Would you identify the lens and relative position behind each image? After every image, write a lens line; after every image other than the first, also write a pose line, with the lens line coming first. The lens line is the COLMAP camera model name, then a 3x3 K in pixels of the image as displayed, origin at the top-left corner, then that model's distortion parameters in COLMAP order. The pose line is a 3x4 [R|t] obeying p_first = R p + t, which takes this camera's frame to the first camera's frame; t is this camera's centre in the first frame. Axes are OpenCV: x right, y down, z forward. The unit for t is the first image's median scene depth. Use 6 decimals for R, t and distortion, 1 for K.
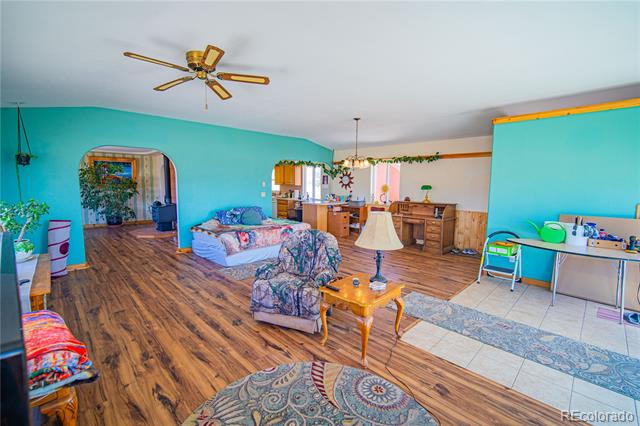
lens RADIAL K [[287.1, 0, 321.2], [0, 287.1, 209.5], [0, 0, 1]] dist [0.000315, -0.000003]
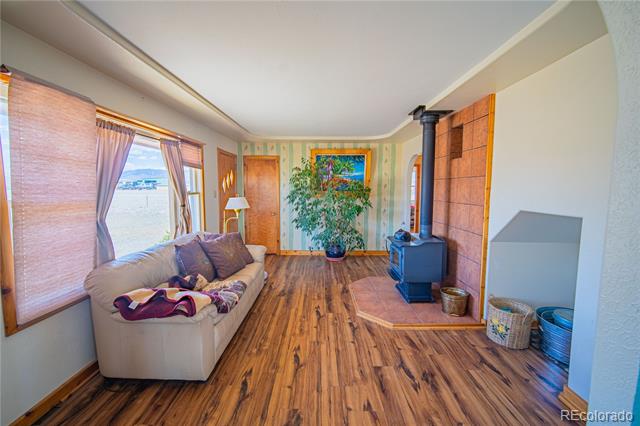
lens RADIAL K [[287.1, 0, 321.5], [0, 287.1, 212.3], [0, 0, 1]] dist [0.000315, -0.000003]
pose [[0.724986, 0.060056, -0.686140, -0.311512], [-0.064227, 0.997745, 0.019467, -0.051298], [0.685762, 0.029956, 0.727209, 0.511895]]
